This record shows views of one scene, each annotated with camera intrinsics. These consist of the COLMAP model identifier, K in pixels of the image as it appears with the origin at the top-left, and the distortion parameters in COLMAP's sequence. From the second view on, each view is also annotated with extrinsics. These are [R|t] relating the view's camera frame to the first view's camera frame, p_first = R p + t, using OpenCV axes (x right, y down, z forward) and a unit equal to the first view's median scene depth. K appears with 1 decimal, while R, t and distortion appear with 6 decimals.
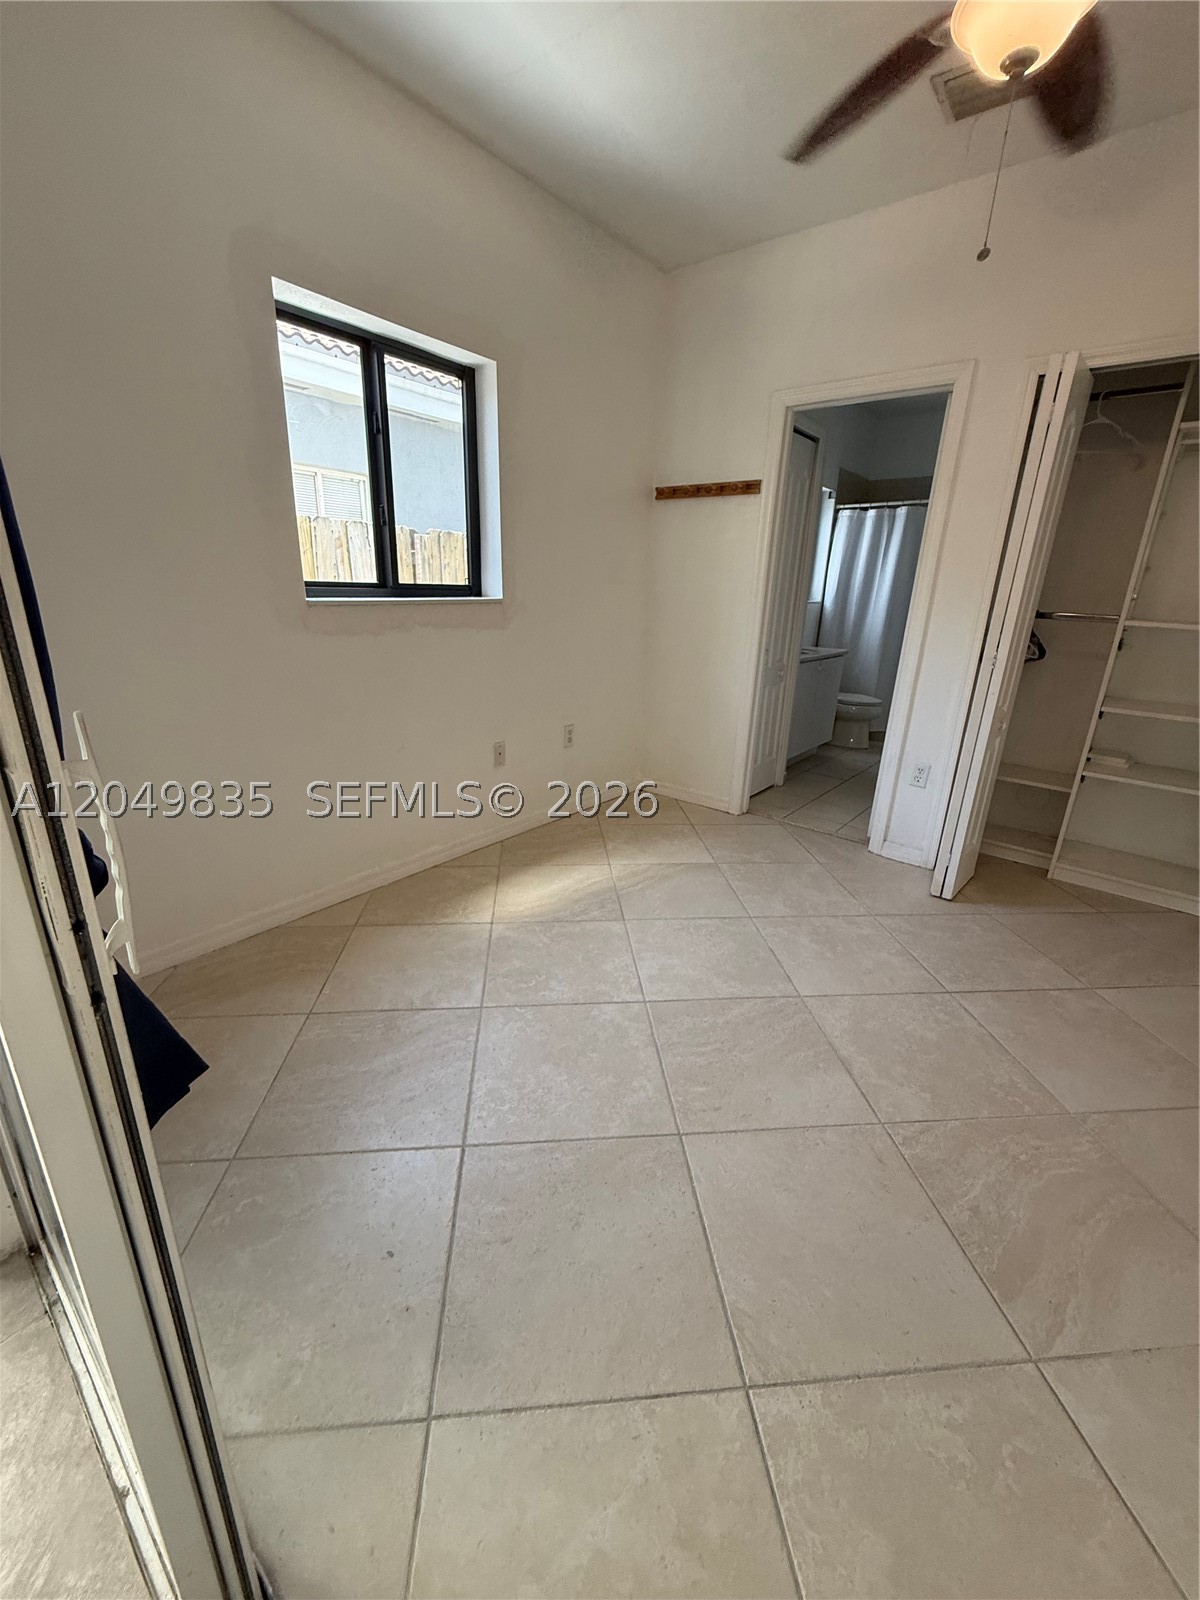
lens RADIAL K [[638.0, 0, 599.2], [0, 638.0, 794.0], [0, 0, 1]] dist [-0.001565, 0.000032]
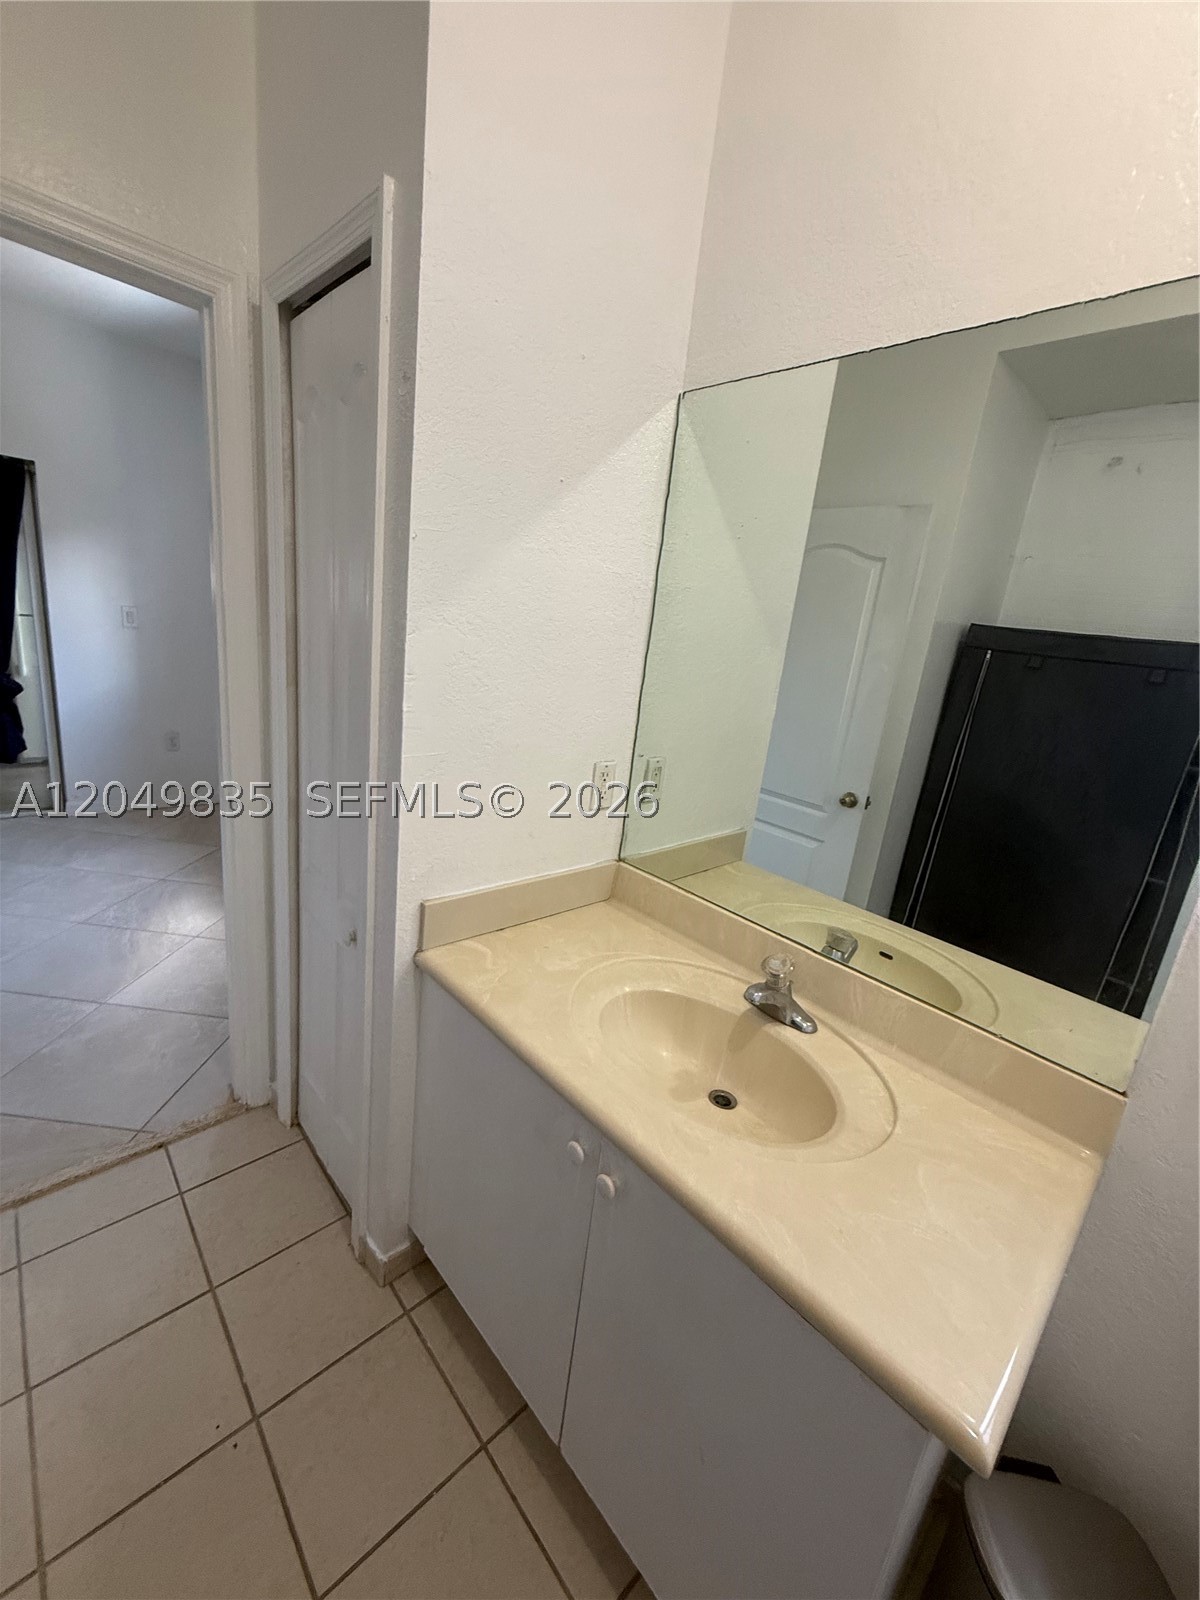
lens RADIAL K [[637.3, 0, 599.1], [0, 637.3, 793.5], [0, 0, 1]] dist [-0.000894, 0.000421]
pose [[-0.122976, 0.205136, -0.970977, 1.005795], [-0.423141, 0.874172, 0.238275, -0.678444], [0.897679, 0.440163, -0.020700, 1.824595]]
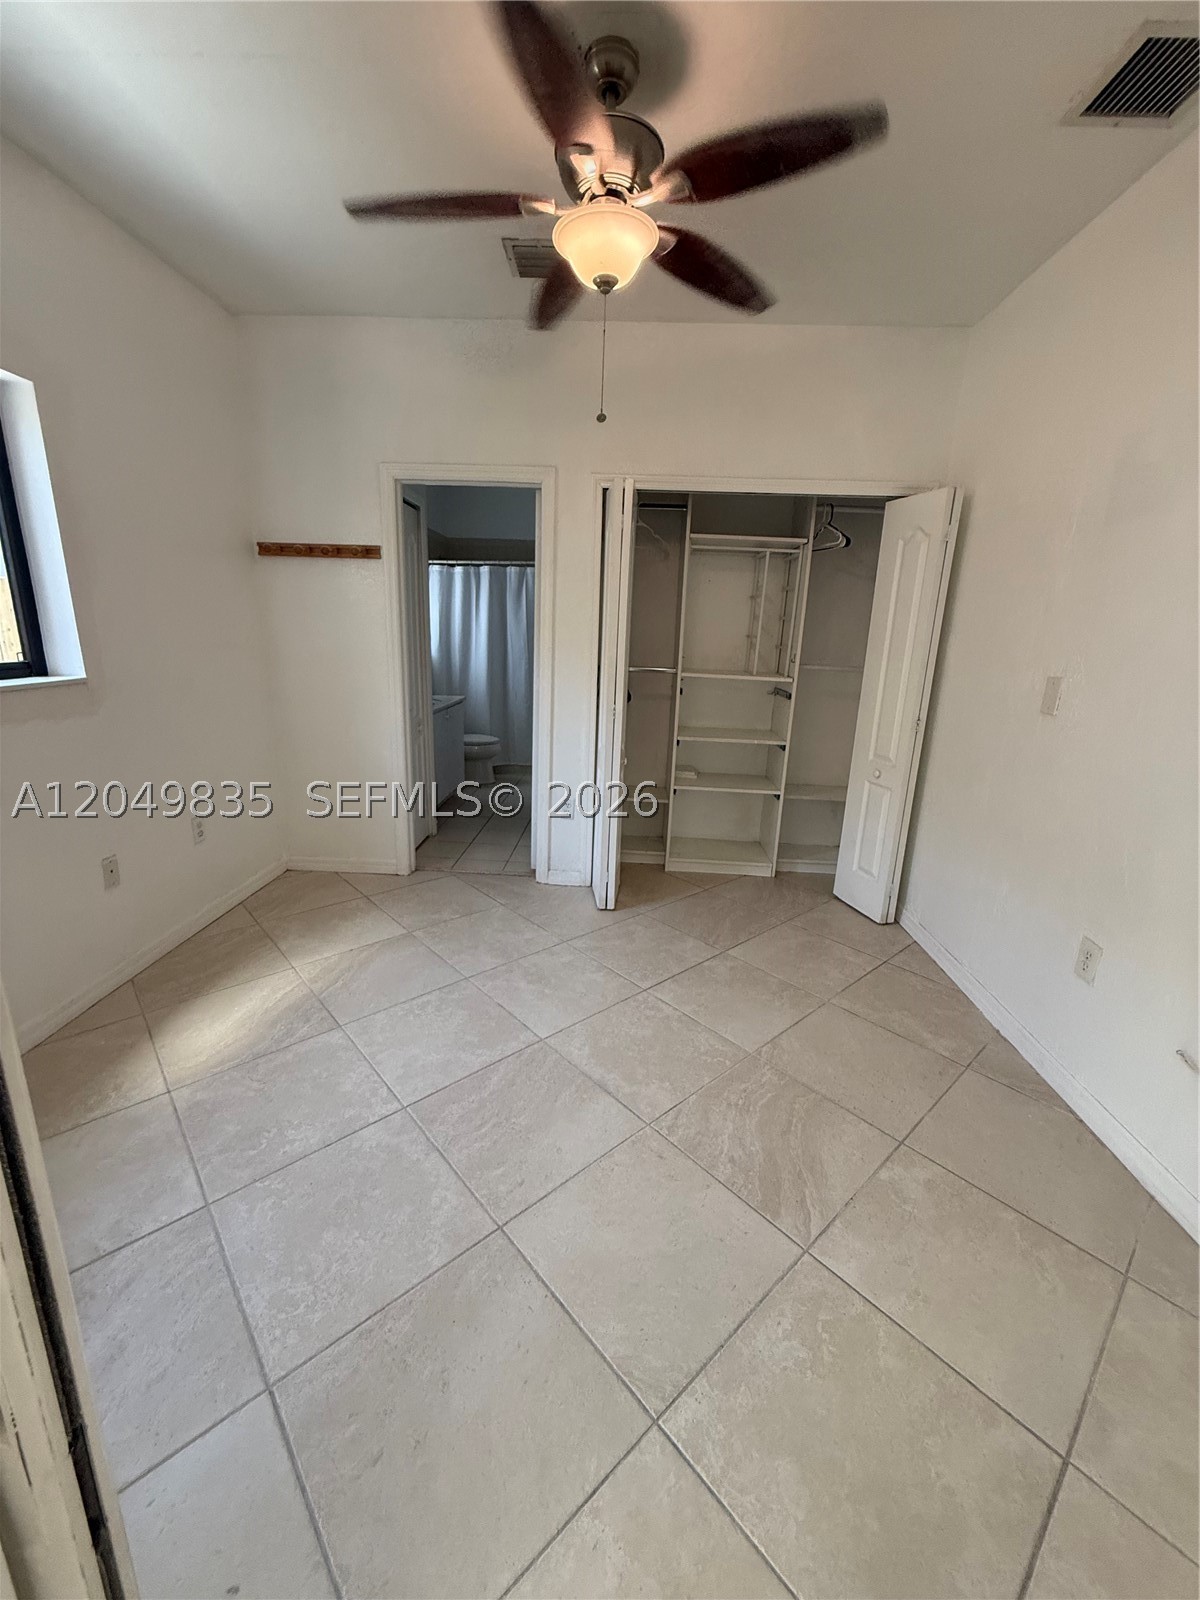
lens RADIAL K [[637.3, 0, 599.1], [0, 637.3, 793.5], [0, 0, 1]] dist [-0.000894, 0.000421]
pose [[0.804747, -0.153616, 0.573397, -0.140030], [0.179654, 0.983664, 0.011389, -0.075865], [-0.565779, 0.093848, 0.819199, 0.021213]]
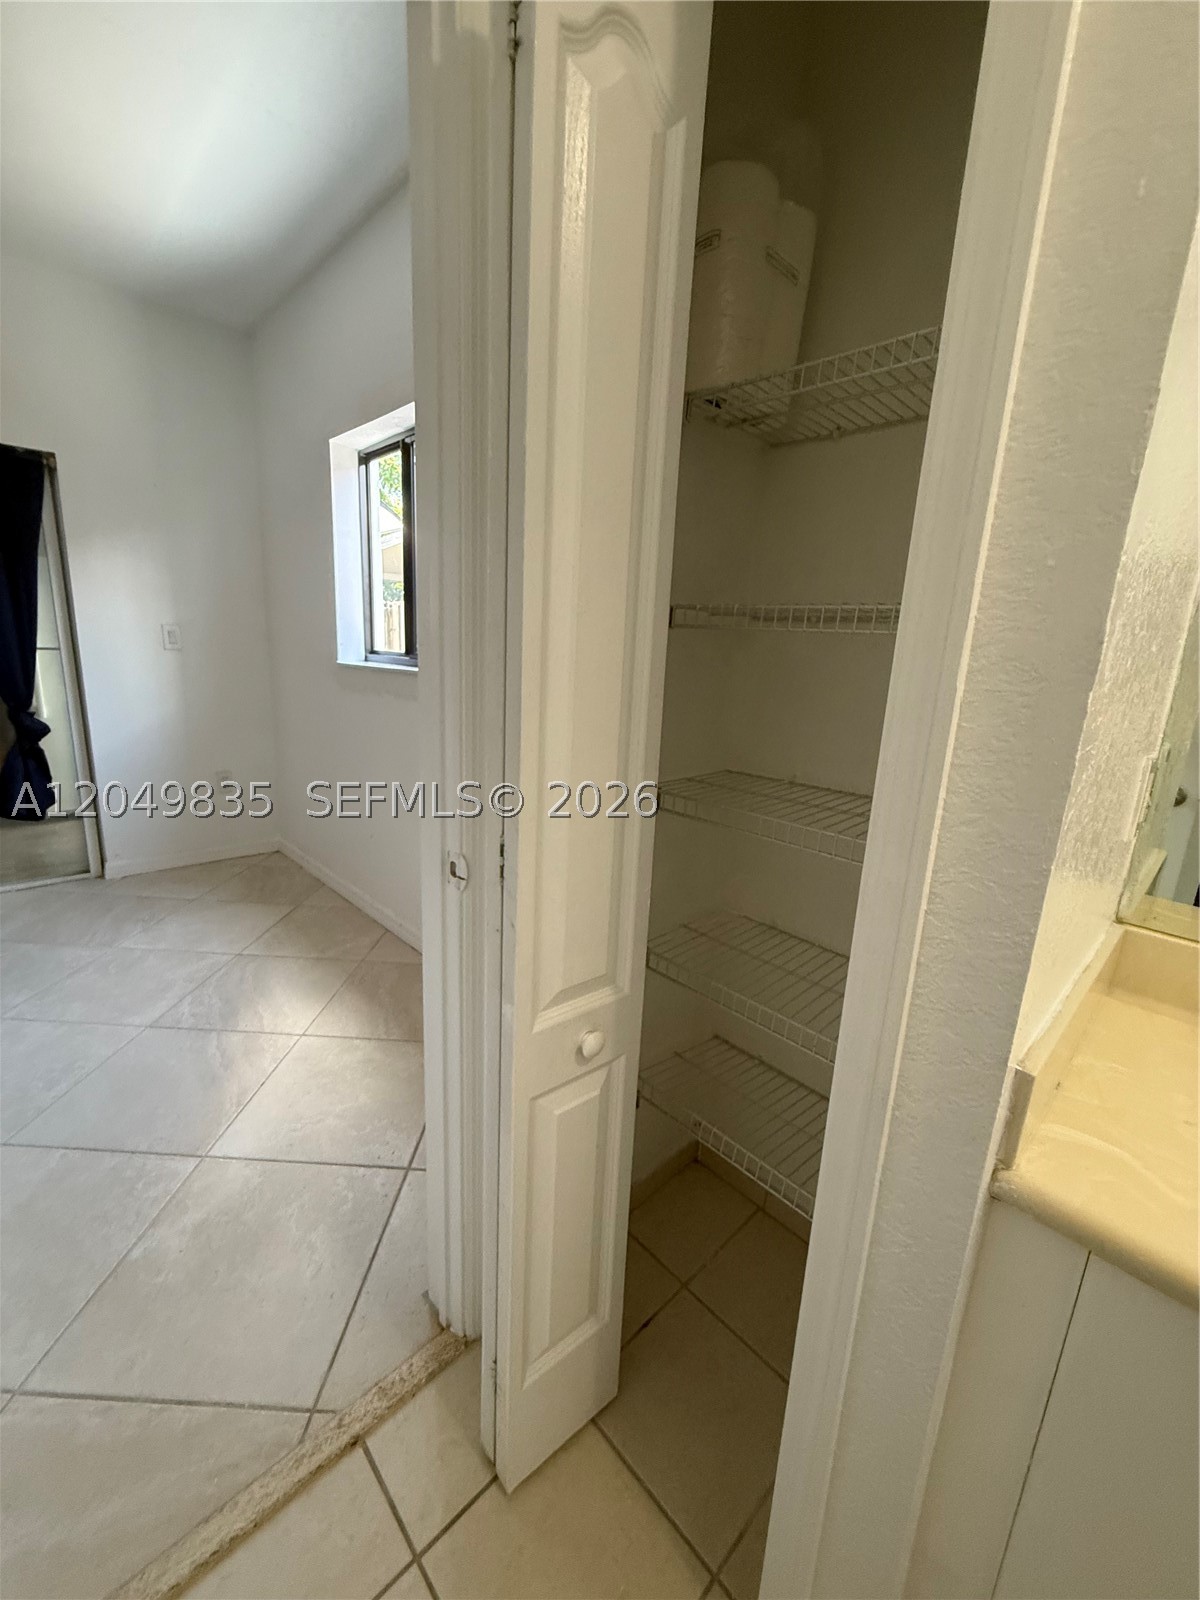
lens RADIAL K [[637.3, 0, 599.1], [0, 637.3, 793.5], [0, 0, 1]] dist [-0.000894, 0.000421]
pose [[-0.115140, 0.185796, -0.975819, 0.767859], [-0.363893, 0.906175, 0.215472, -0.500625], [0.924297, 0.379903, -0.036727, 1.538162]]
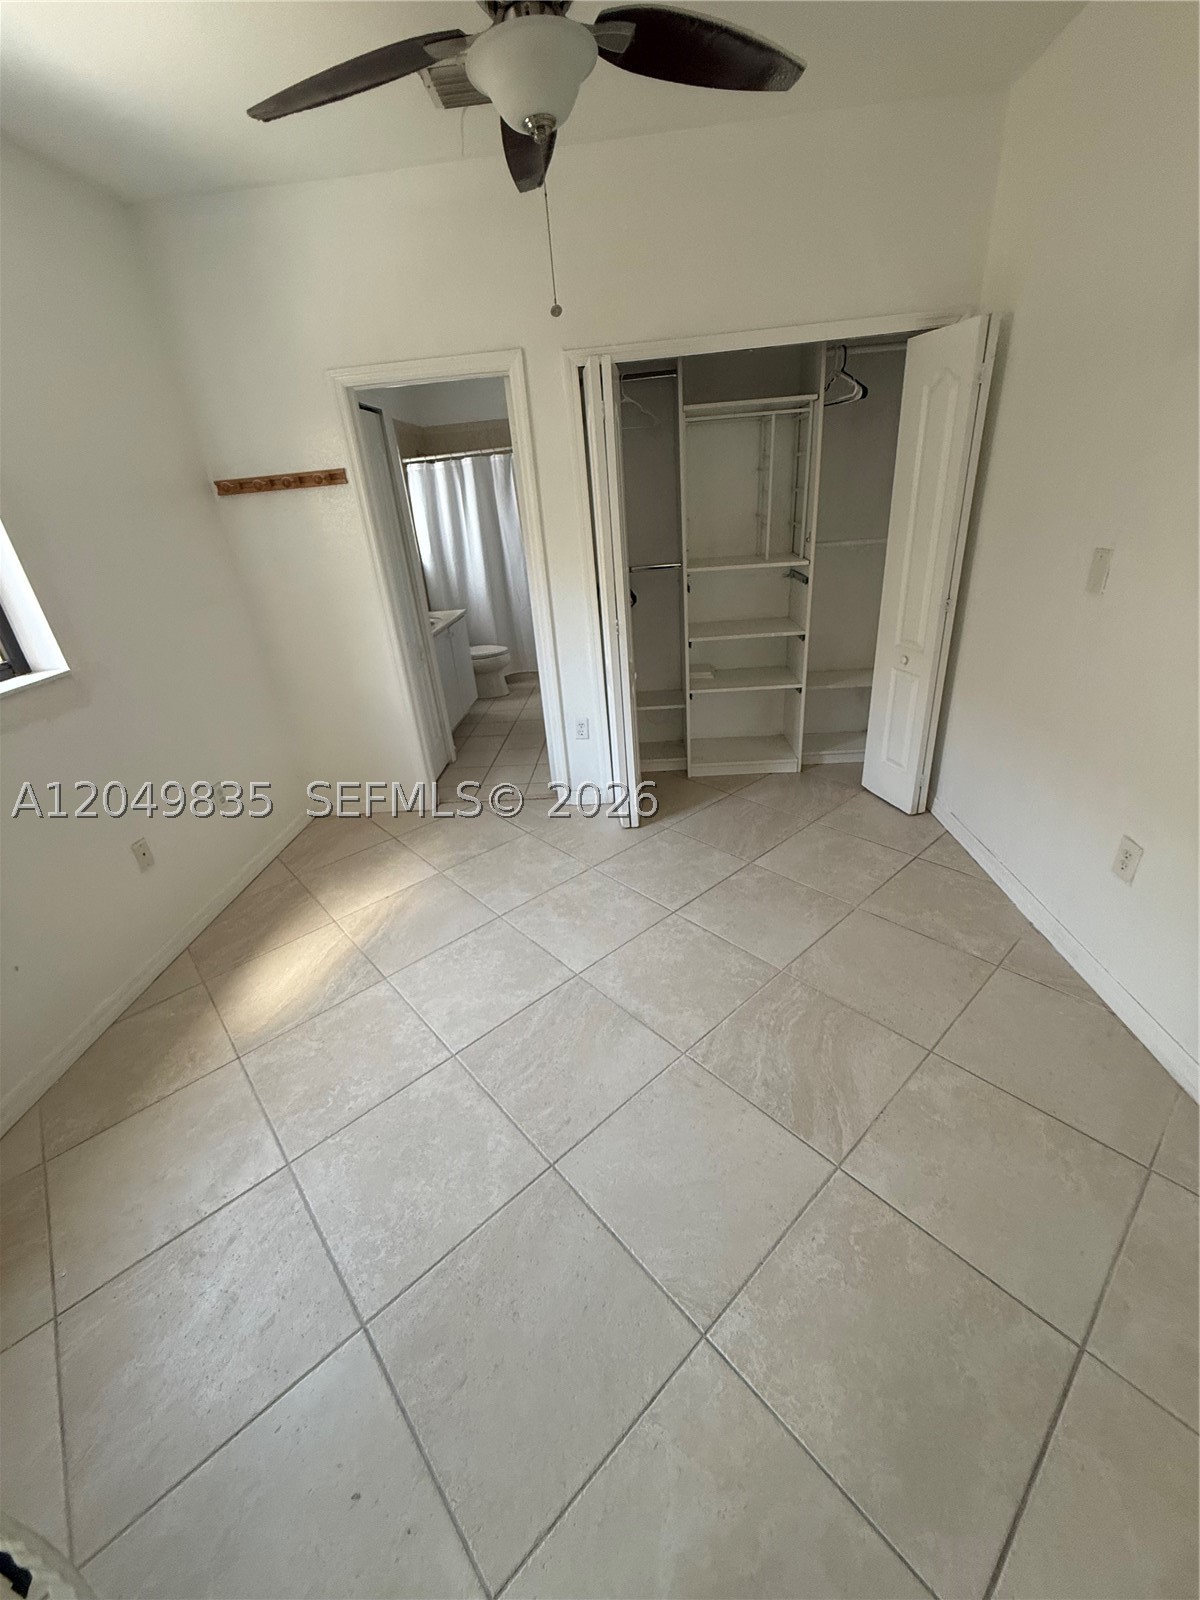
lens RADIAL K [[637.3, 0, 599.1], [0, 637.3, 793.5], [0, 0, 1]] dist [-0.000894, 0.000421]
pose [[0.803166, -0.340896, 0.488583, -0.079329], [0.287112, 0.940071, 0.183936, -0.152972], [-0.522006, -0.007453, 0.852909, 0.026044]]
